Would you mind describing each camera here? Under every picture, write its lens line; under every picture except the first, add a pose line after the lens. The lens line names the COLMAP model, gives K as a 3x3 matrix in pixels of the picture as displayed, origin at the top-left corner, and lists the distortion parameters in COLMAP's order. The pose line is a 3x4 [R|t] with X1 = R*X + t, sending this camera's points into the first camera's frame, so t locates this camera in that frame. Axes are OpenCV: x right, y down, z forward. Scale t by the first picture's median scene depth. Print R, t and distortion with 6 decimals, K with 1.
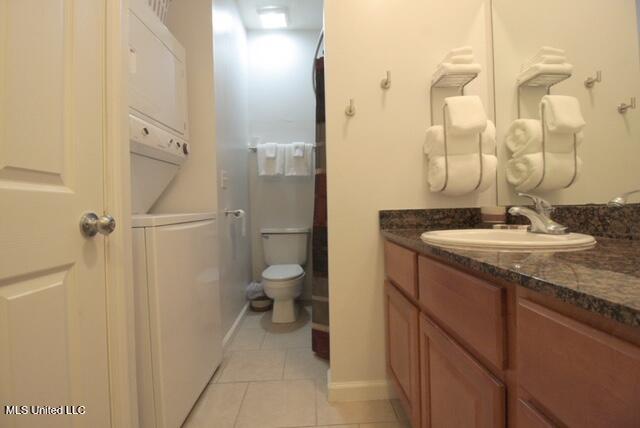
lens RADIAL K [[304.1, 0, 321.8], [0, 304.1, 206.7], [0, 0, 1]] dist [0.000235, -0.018383]
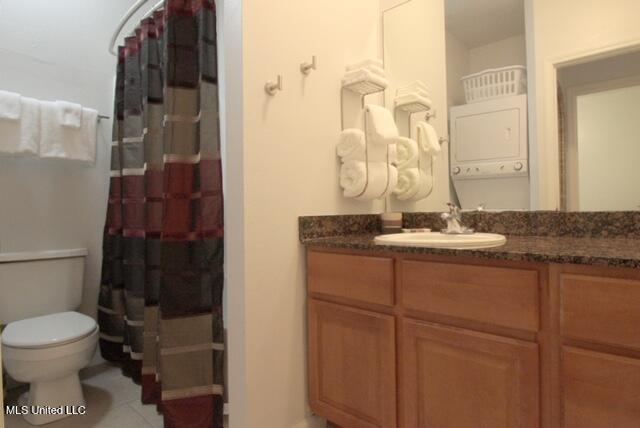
lens RADIAL K [[381.5, 0, 320.4], [0, 381.5, 204.4], [0, 0, 1]] dist [0.001586, -0.044719]
pose [[0.634477, 0.028325, 0.772423, -0.608547], [-0.003878, 0.999432, -0.033464, 0.014634], [-0.772932, 0.018237, 0.634227, 0.307461]]
